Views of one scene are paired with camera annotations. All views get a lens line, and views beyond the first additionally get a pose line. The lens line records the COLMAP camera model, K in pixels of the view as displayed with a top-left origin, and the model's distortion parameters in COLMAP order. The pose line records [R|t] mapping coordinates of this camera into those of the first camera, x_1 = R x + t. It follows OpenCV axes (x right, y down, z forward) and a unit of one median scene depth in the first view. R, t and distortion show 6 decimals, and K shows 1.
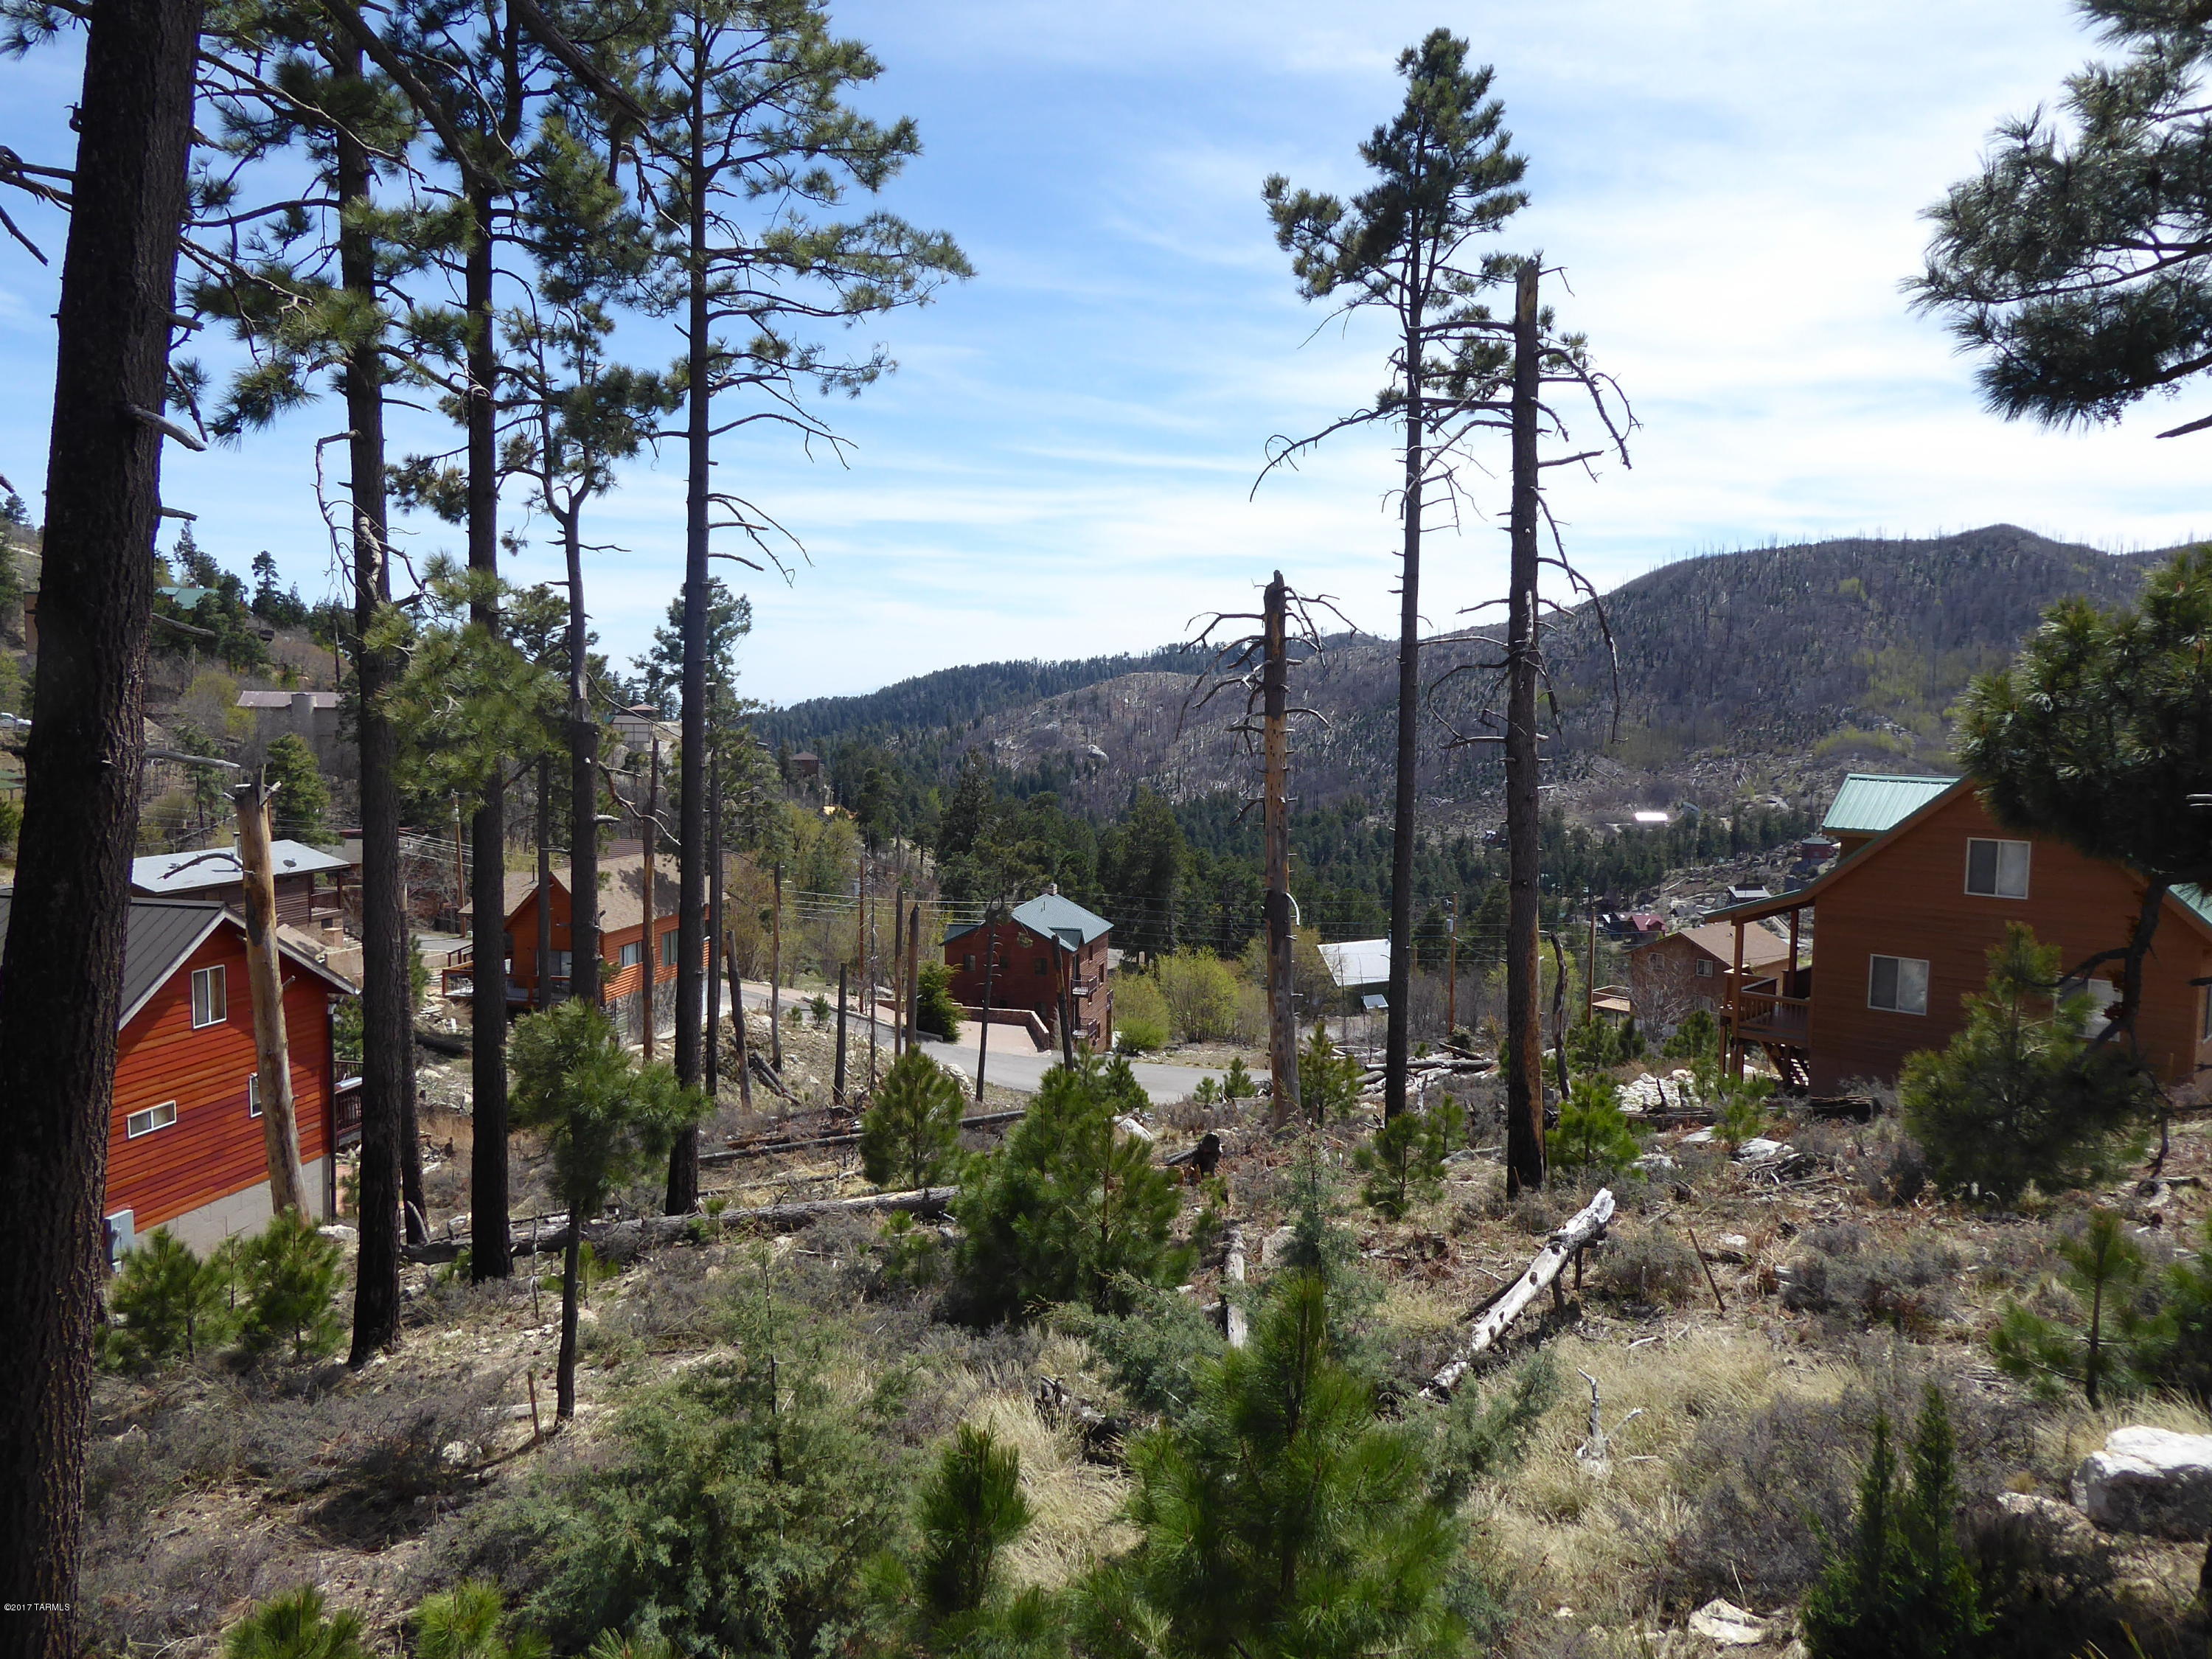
lens RADIAL K [[1576.2, 0, 1119.4], [0, 1576.2, 818.7], [0, 0, 1]] dist [-0.028246, 0.008847]
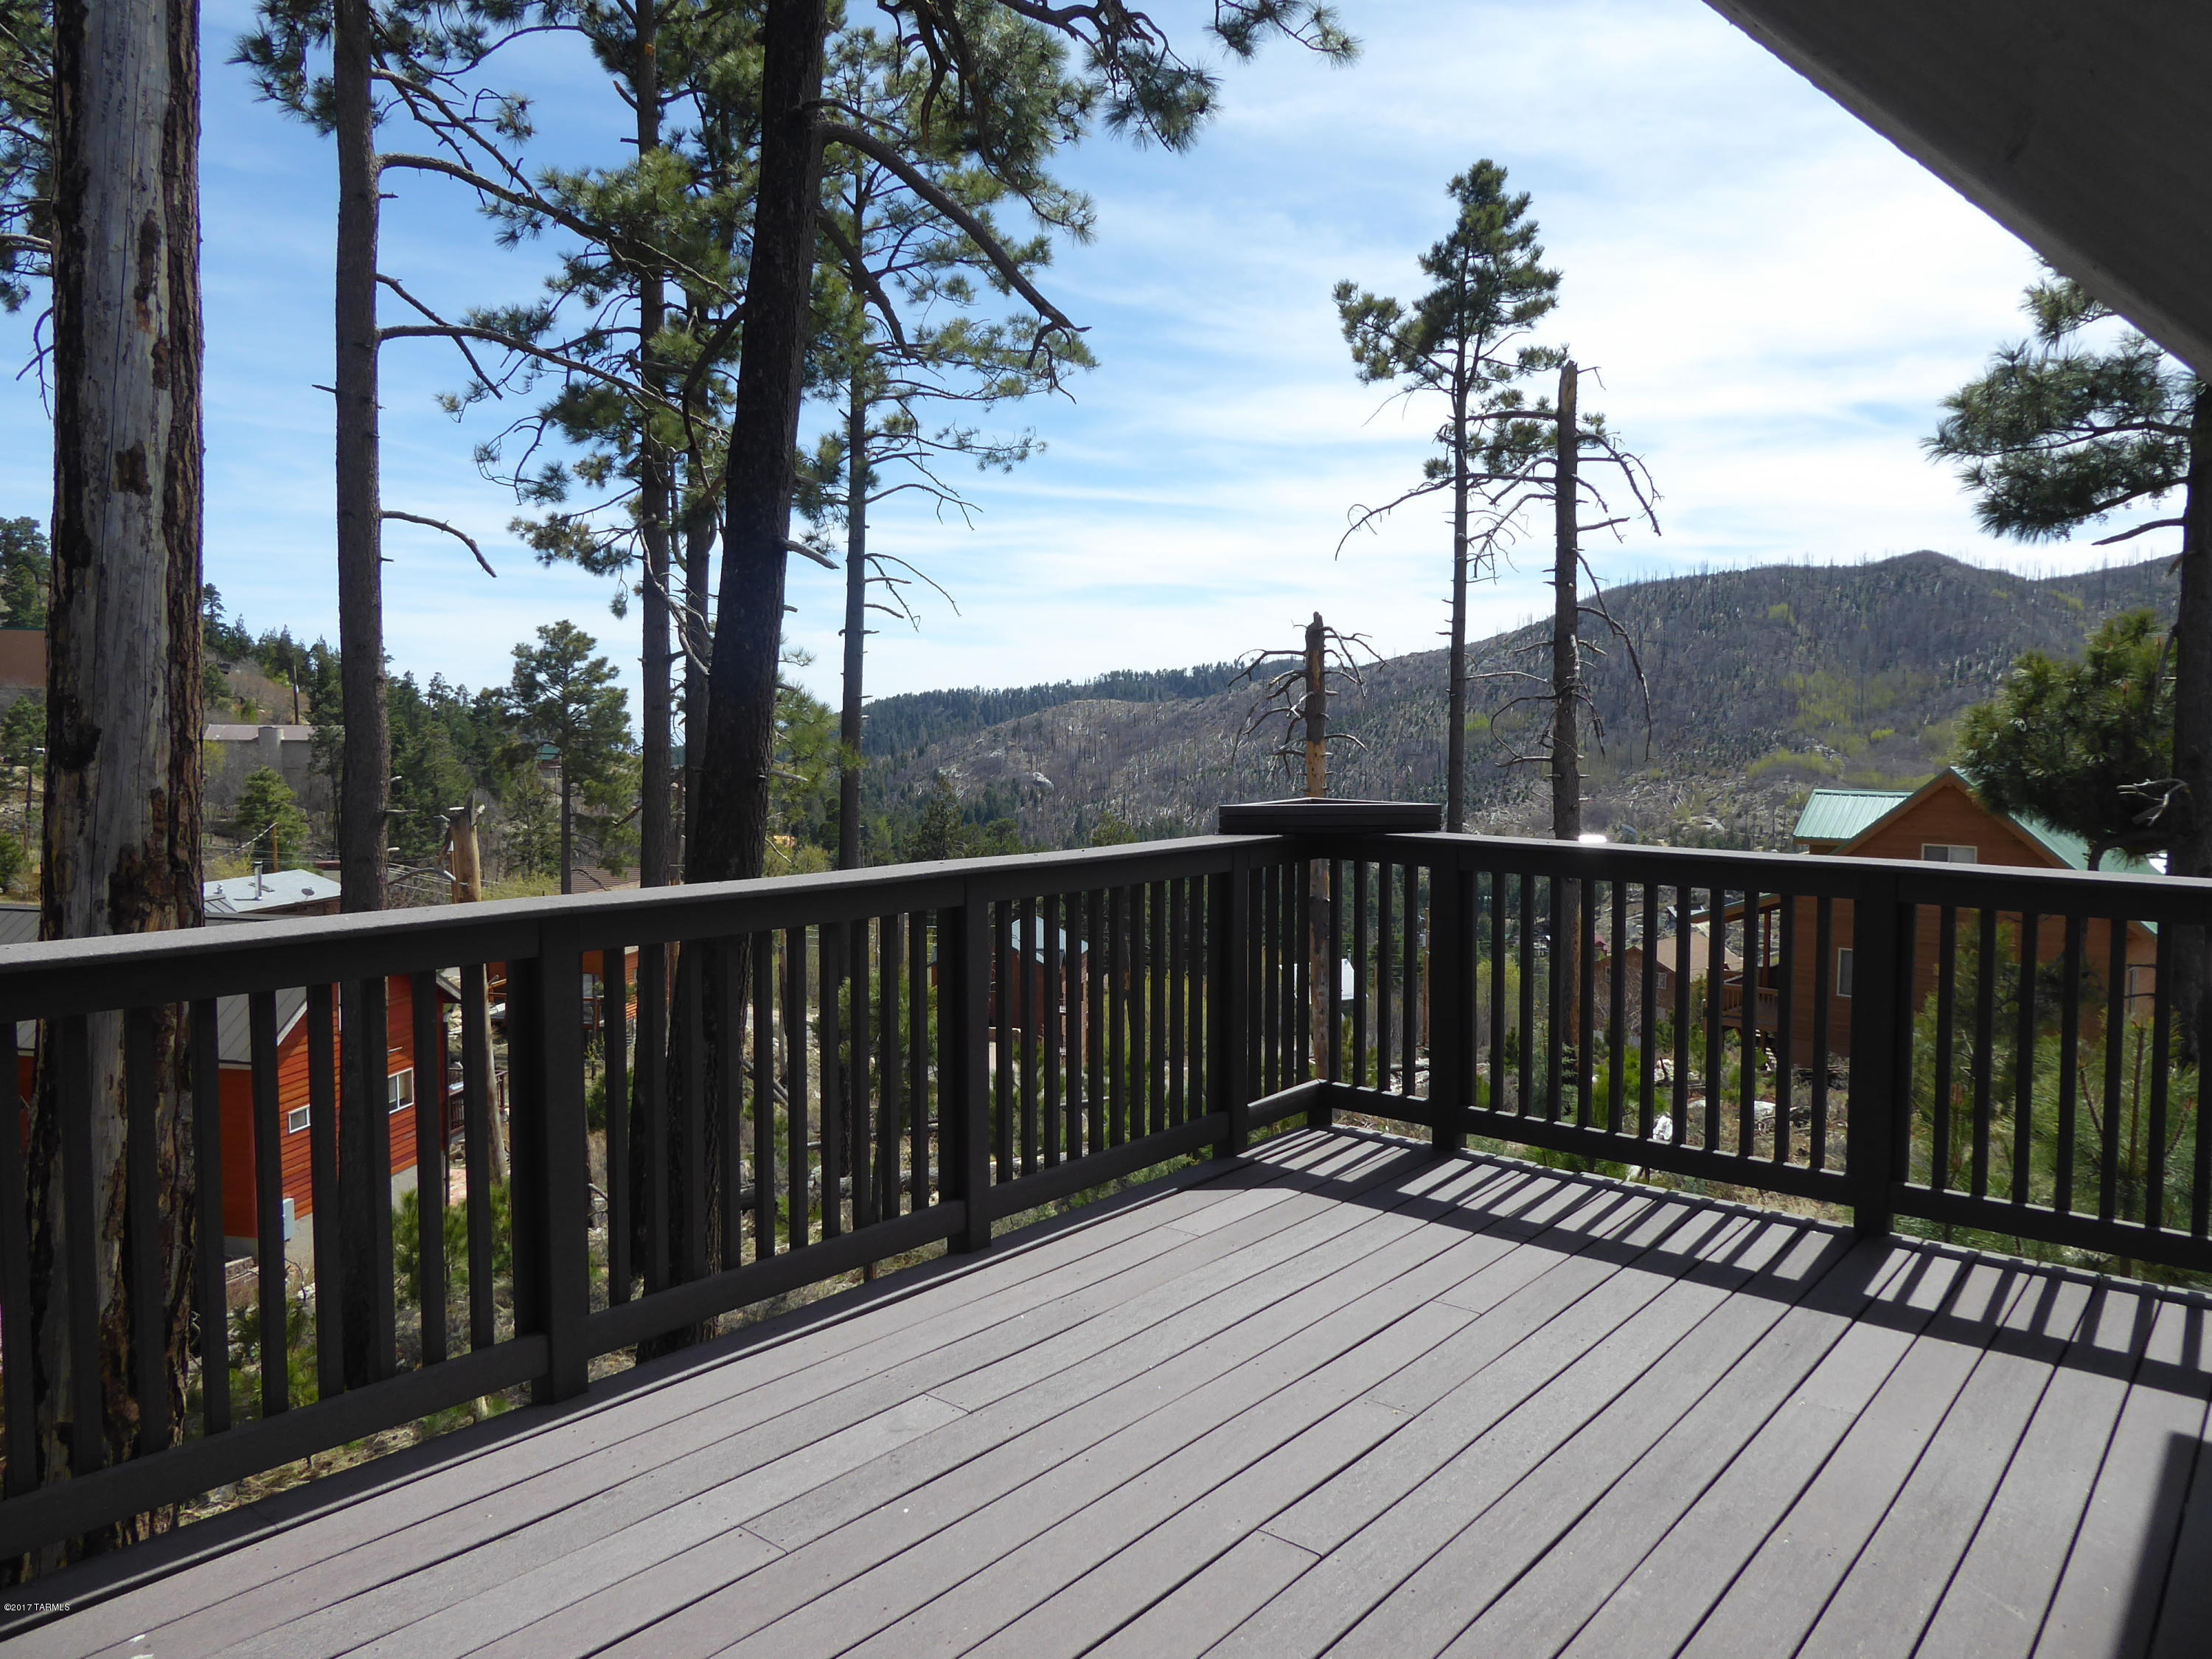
lens RADIAL K [[1576.2, 0, 1118.6], [0, 1576.2, 822.3], [0, 0, 1]] dist [-0.028246, 0.008847]
pose [[0.999296, -0.008695, 0.036507, -0.088905], [0.009248, 0.999845, -0.014997, 0.008827], [-0.036371, 0.015324, 0.999221, -0.124847]]
